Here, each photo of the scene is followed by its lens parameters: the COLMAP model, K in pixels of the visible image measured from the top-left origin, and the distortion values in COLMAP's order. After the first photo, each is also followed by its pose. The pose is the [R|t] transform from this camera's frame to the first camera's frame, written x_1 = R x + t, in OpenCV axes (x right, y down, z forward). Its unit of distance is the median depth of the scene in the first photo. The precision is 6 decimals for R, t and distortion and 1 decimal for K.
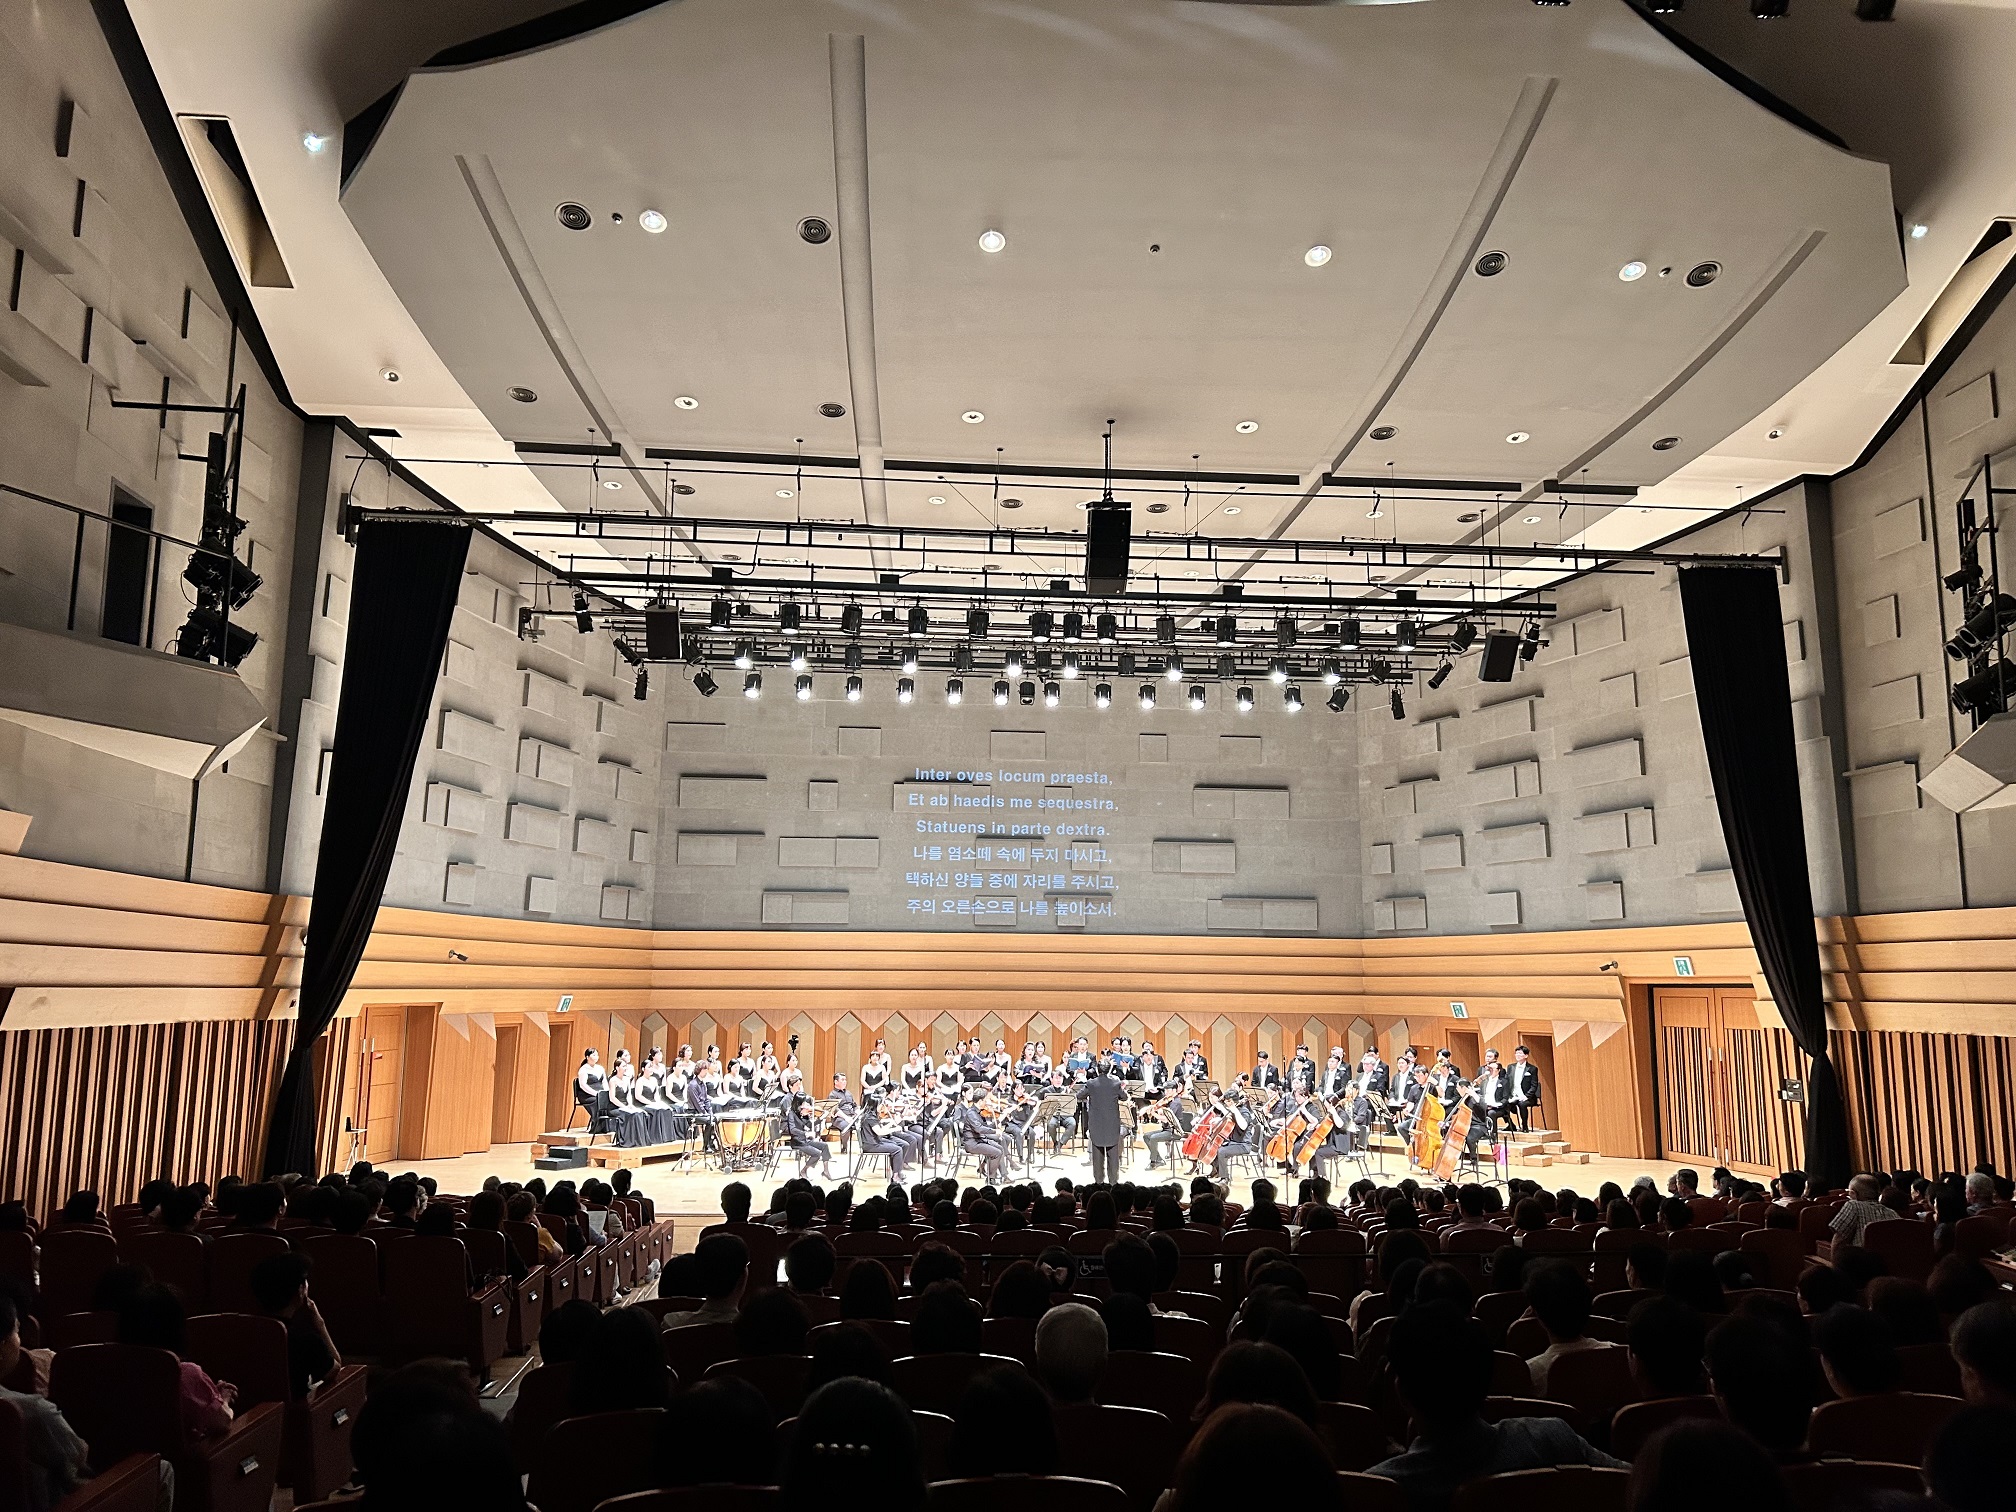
lens RADIAL K [[1520.1, 0, 1008.0], [0, 1520.1, 756.0], [0, 0, 1]] dist [0.059191, -0.152902]
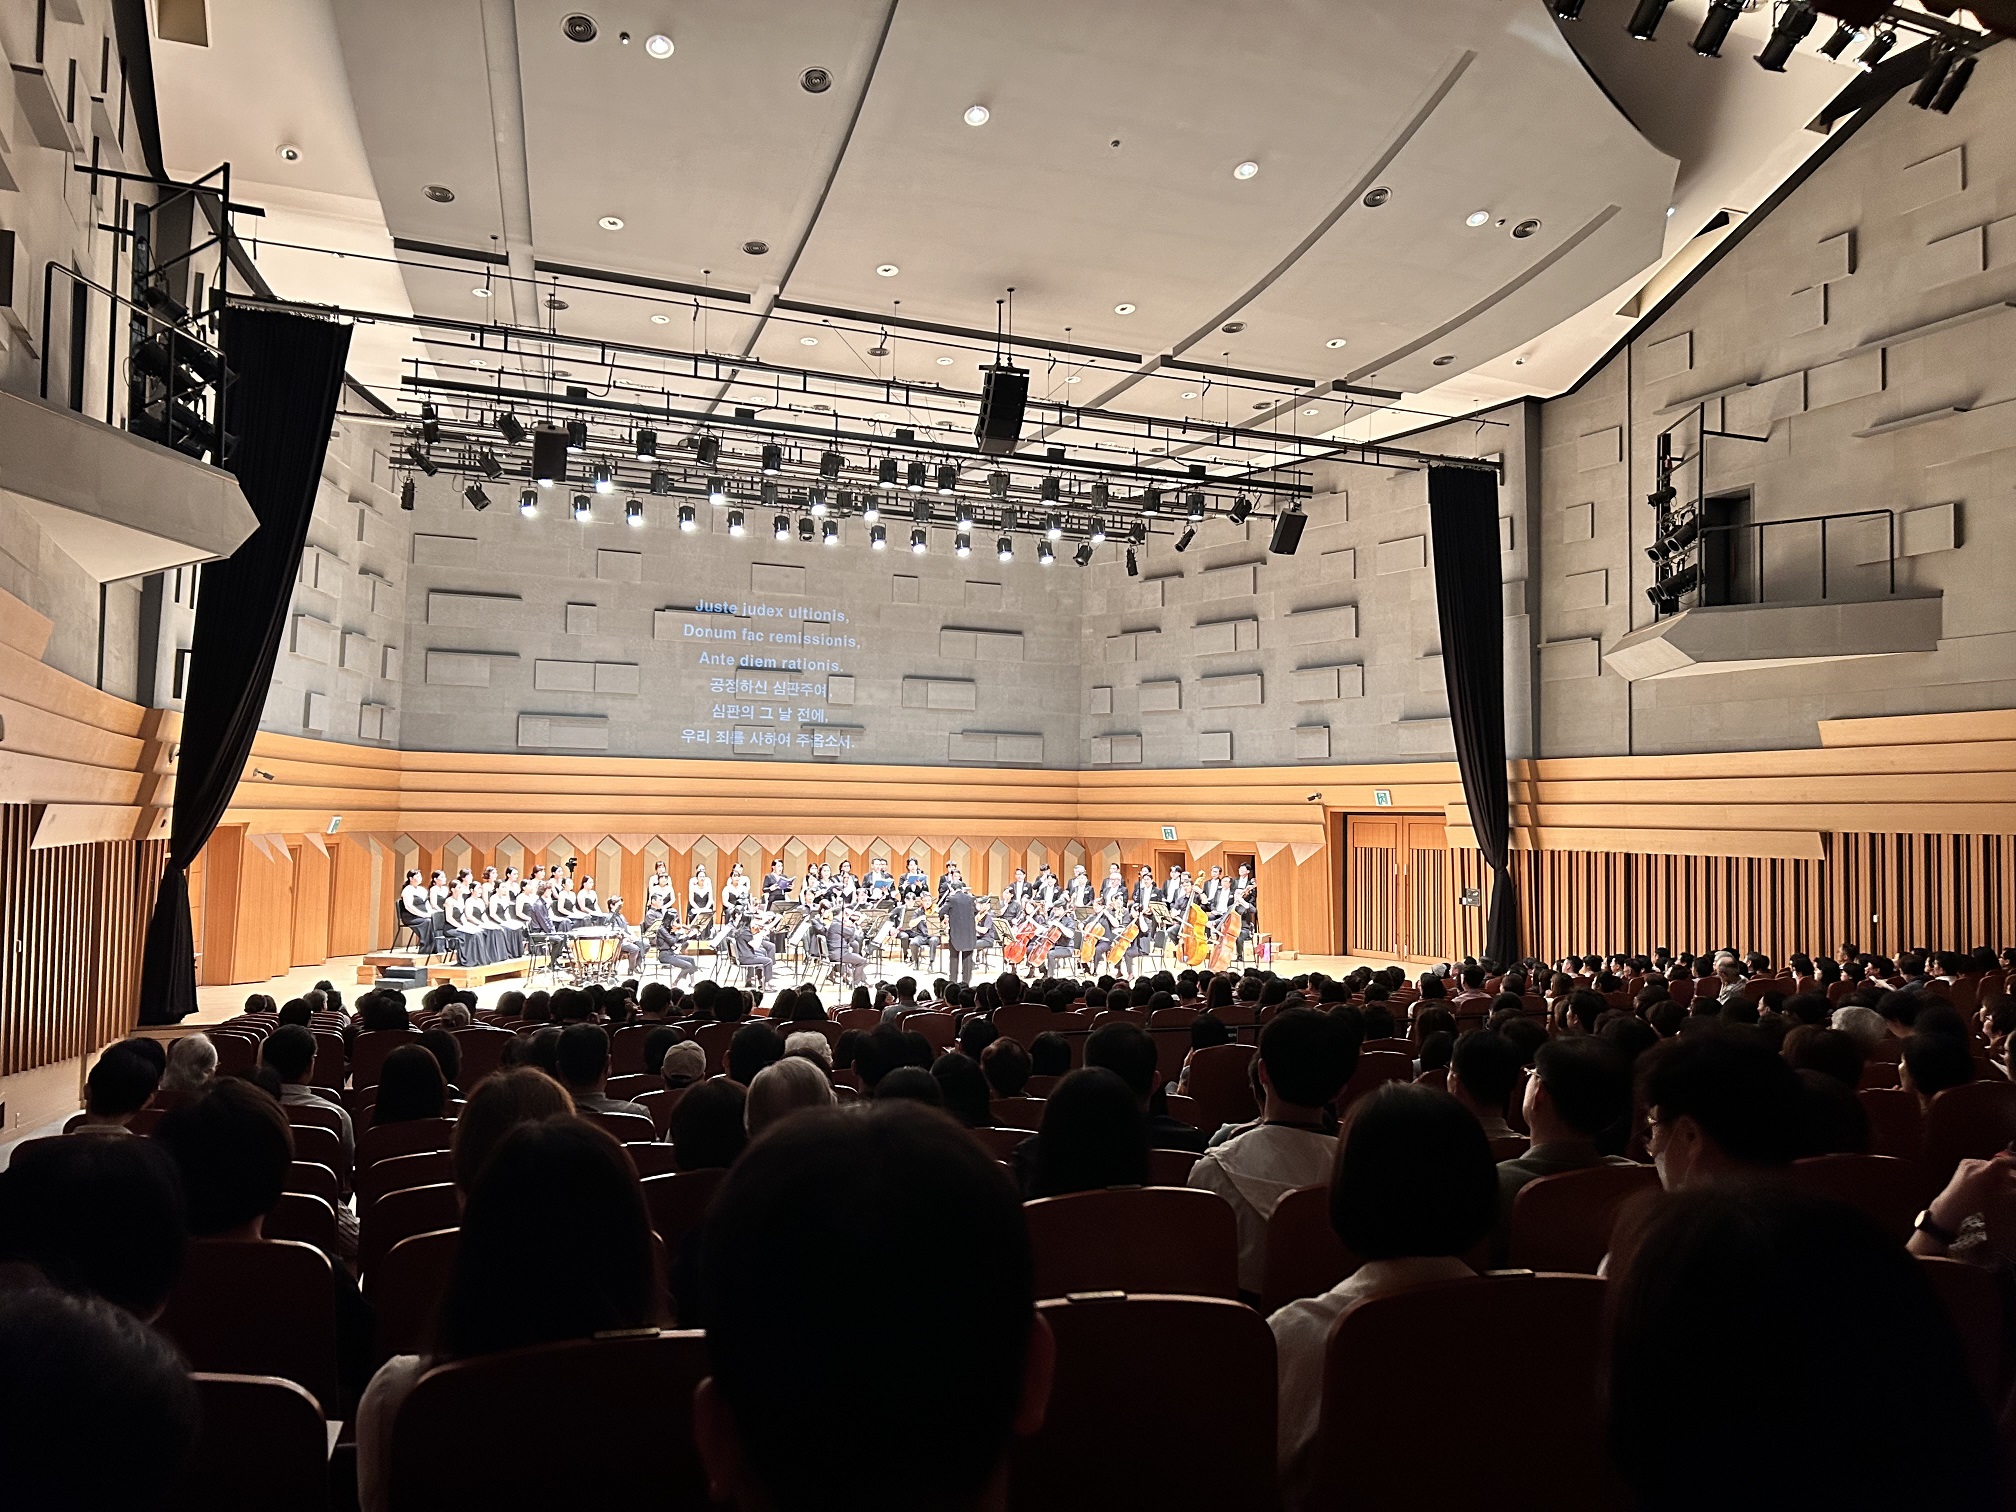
lens RADIAL K [[1520.1, 0, 1008.0], [0, 1520.1, 756.0], [0, 0, 1]] dist [0.059191, -0.152902]
pose [[0.949385, 0.018731, 0.313556, -0.225859], [-0.053126, 0.993415, 0.101510, -0.001906], [-0.309590, -0.113030, 0.944128, -0.044305]]
